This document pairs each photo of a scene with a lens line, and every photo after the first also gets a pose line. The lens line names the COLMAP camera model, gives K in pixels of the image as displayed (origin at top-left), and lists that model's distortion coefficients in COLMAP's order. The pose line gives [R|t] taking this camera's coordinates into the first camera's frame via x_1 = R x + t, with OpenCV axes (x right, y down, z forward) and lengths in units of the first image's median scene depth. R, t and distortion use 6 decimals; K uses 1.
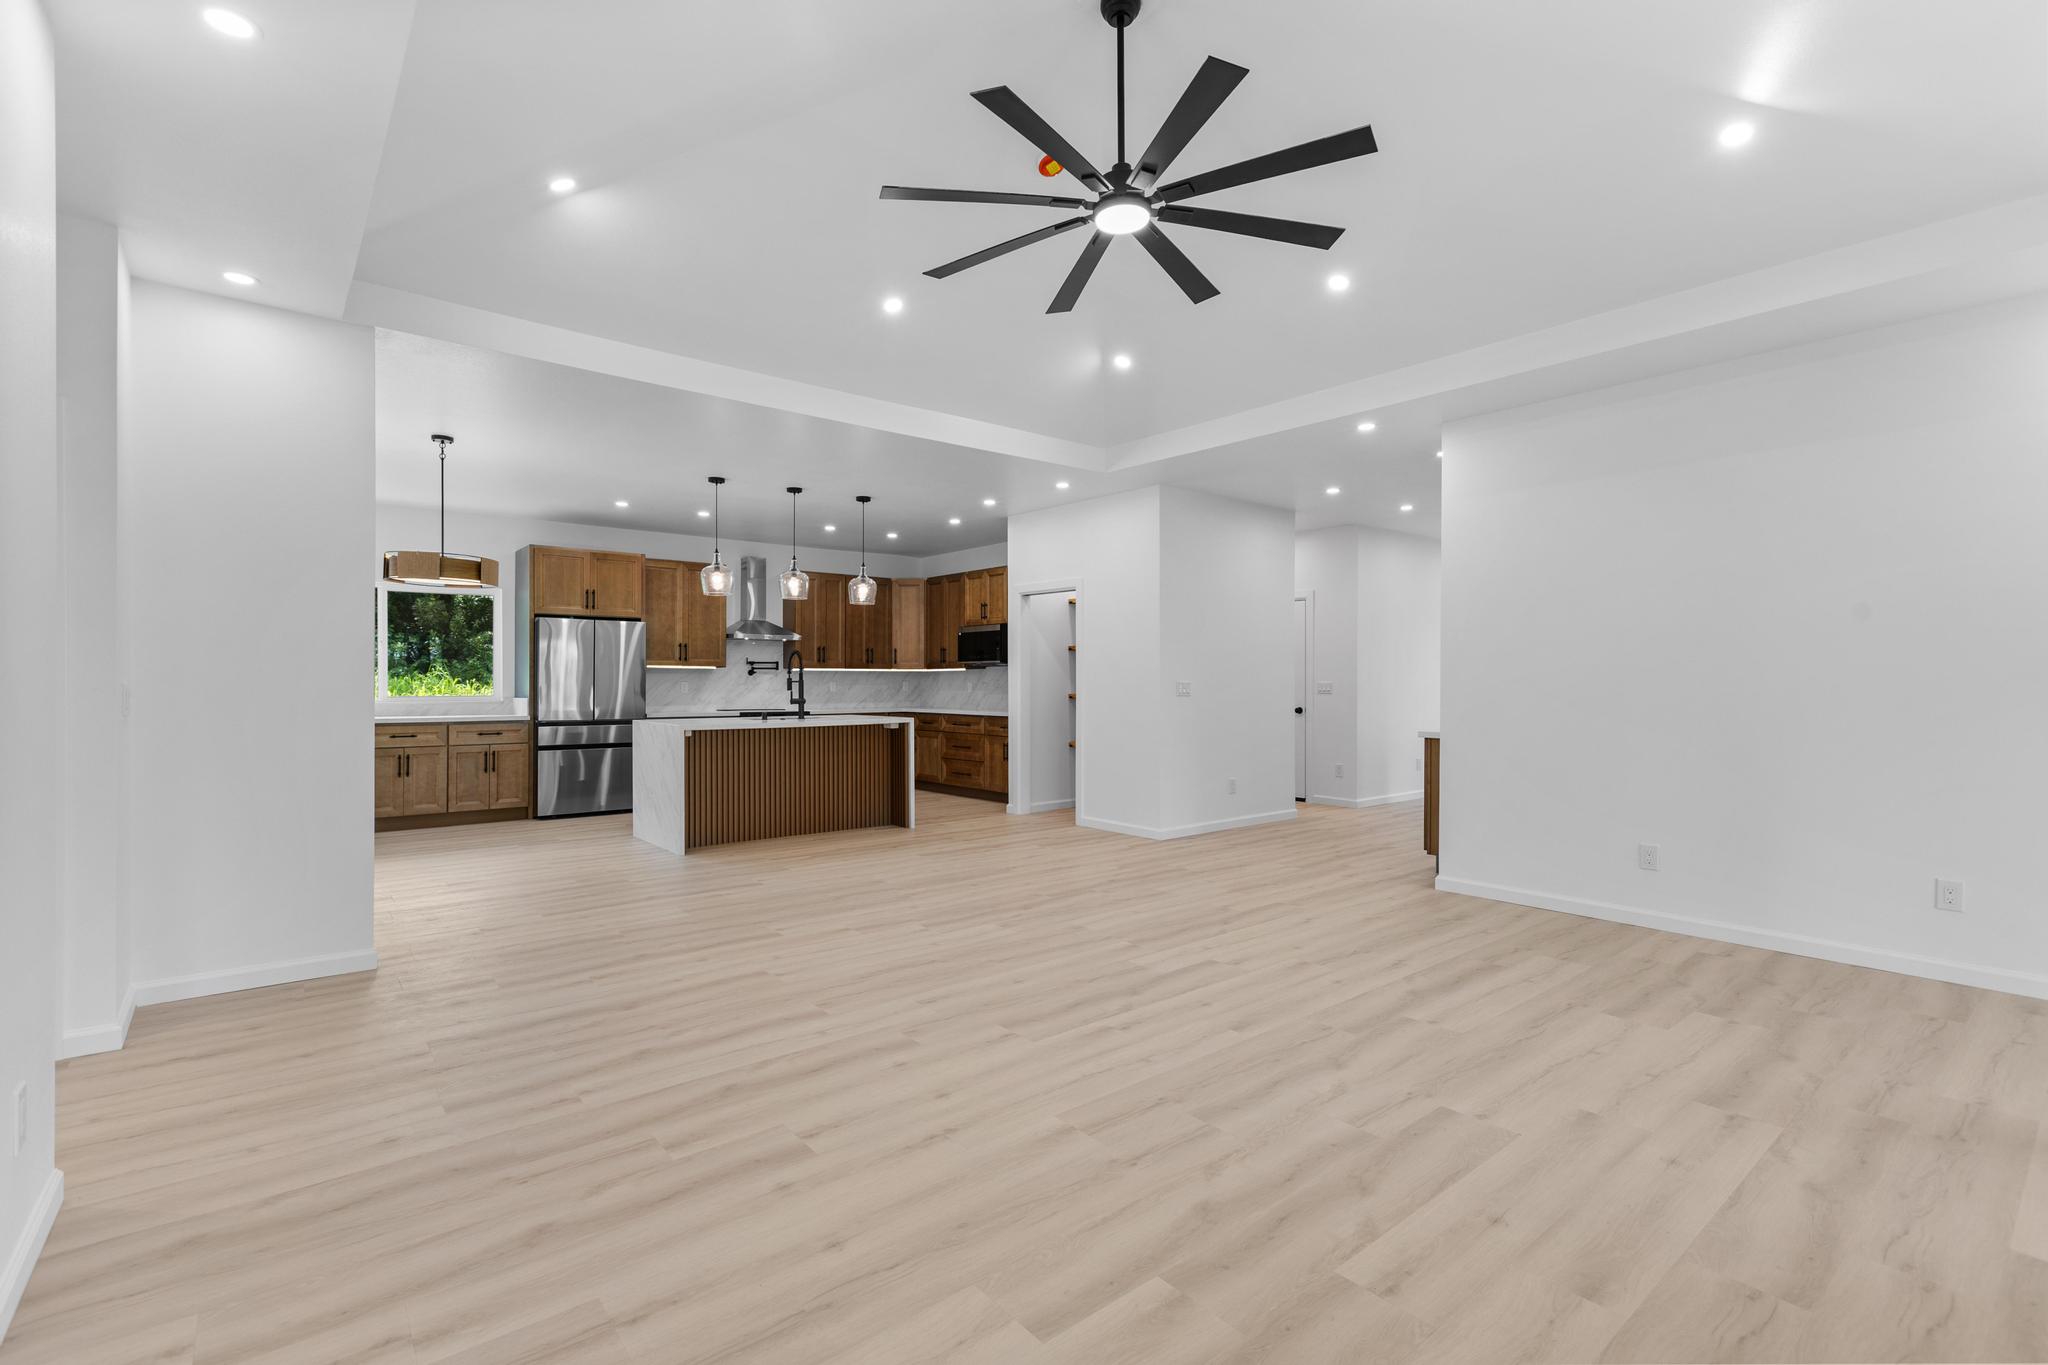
lens RADIAL K [[931.4, 0, 1022.7], [0, 931.4, 680.8], [0, 0, 1]] dist [-0.004767, -0.000576]
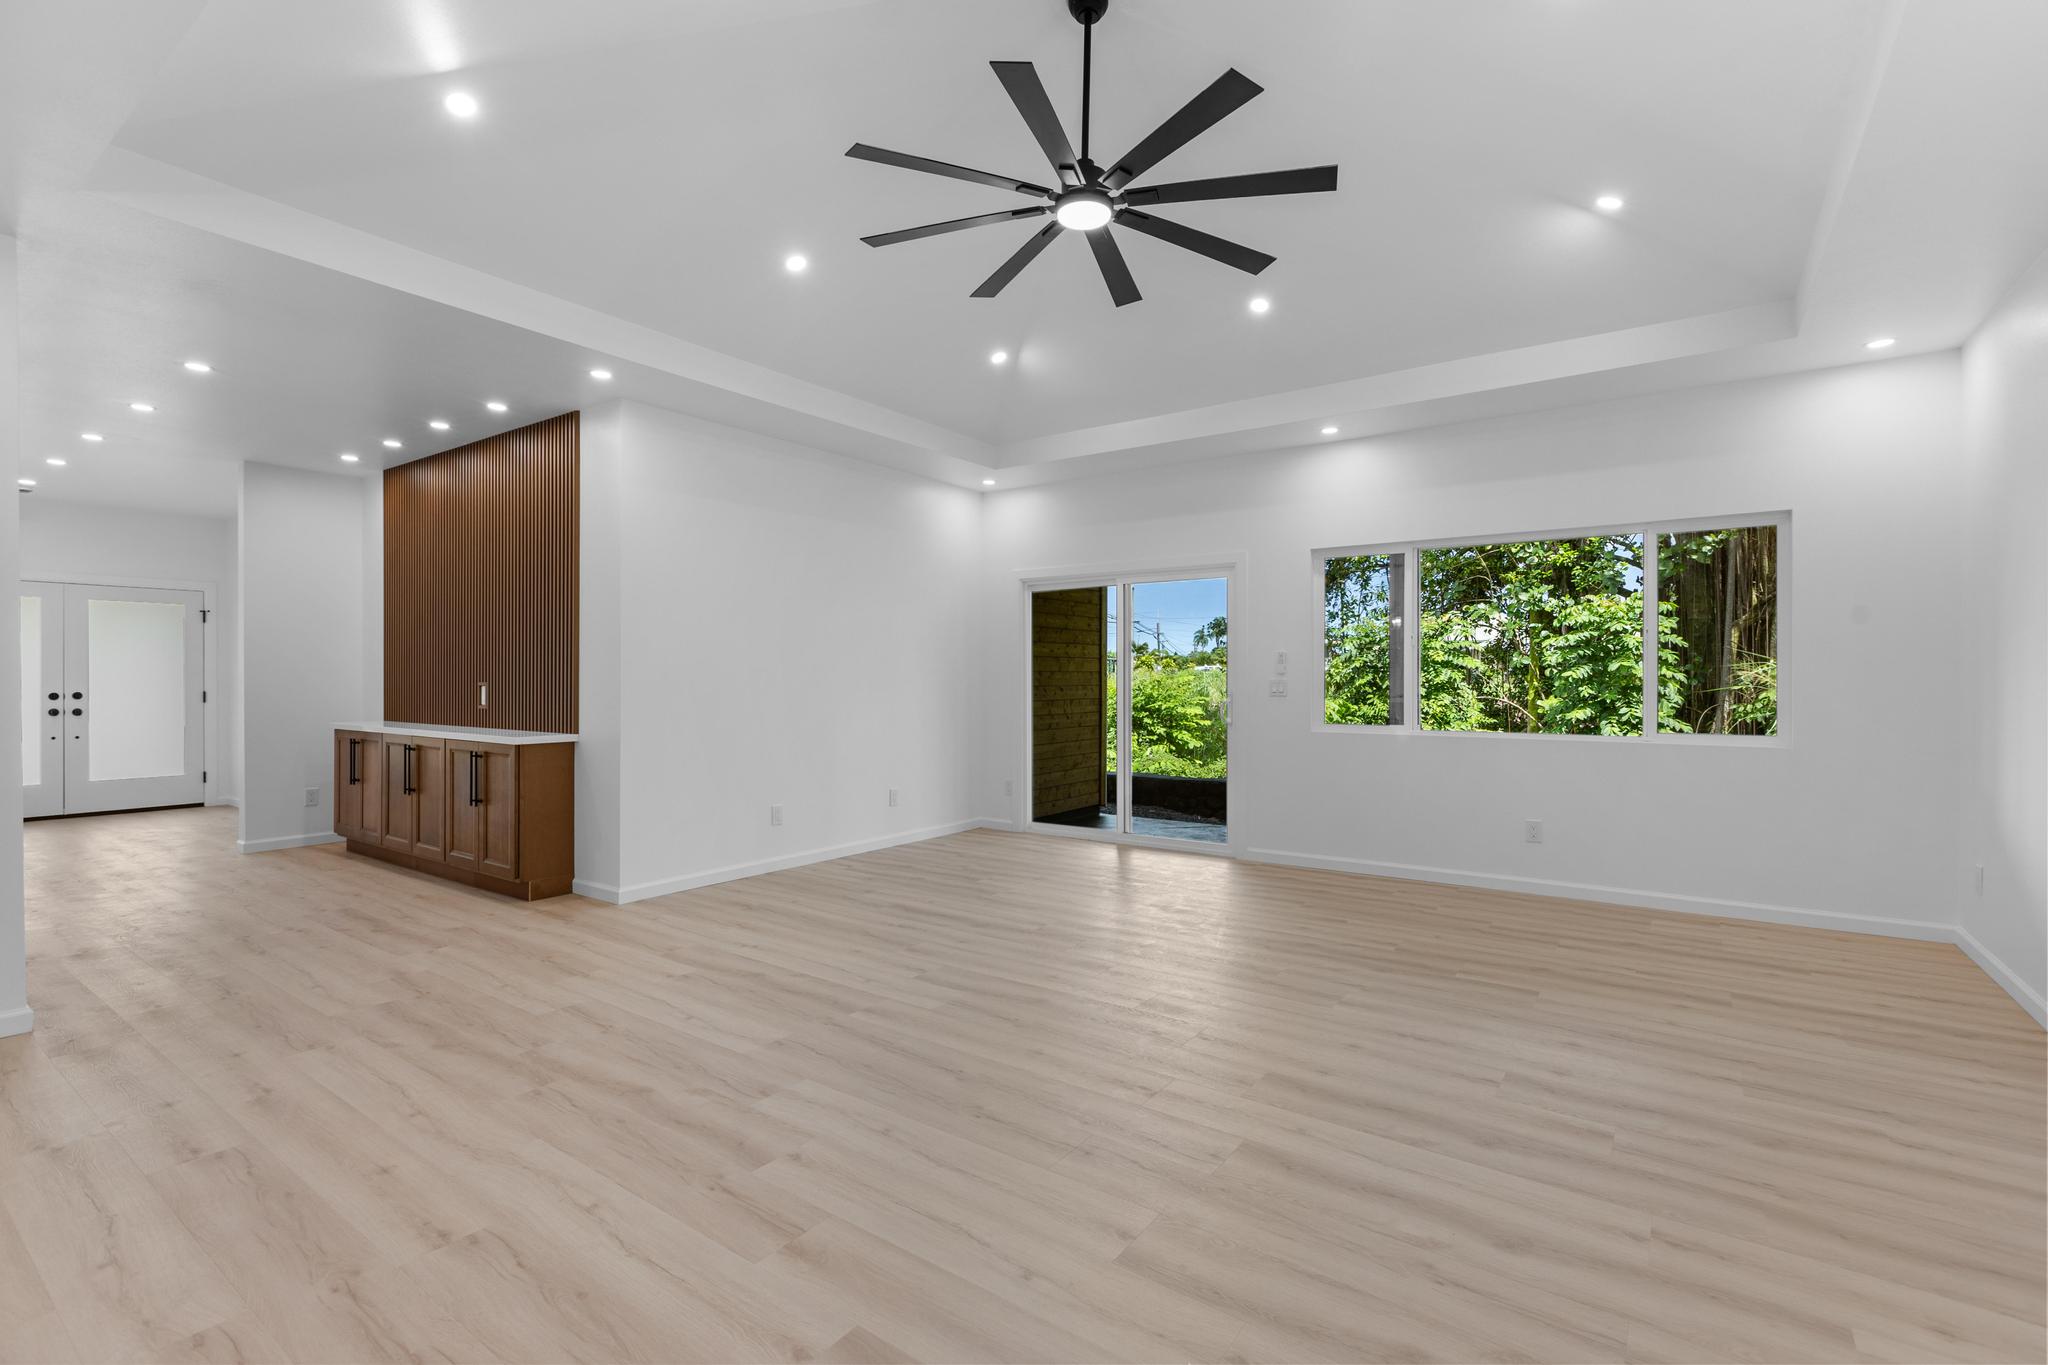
lens RADIAL K [[931.4, 0, 1026.9], [0, 931.4, 678.0], [0, 0, 1]] dist [-0.004767, -0.000576]
pose [[-0.265318, -0.004461, 0.964151, -0.996148], [0.003415, 0.999979, 0.005566, -0.003813], [-0.964155, 0.004769, -0.265297, 1.577237]]
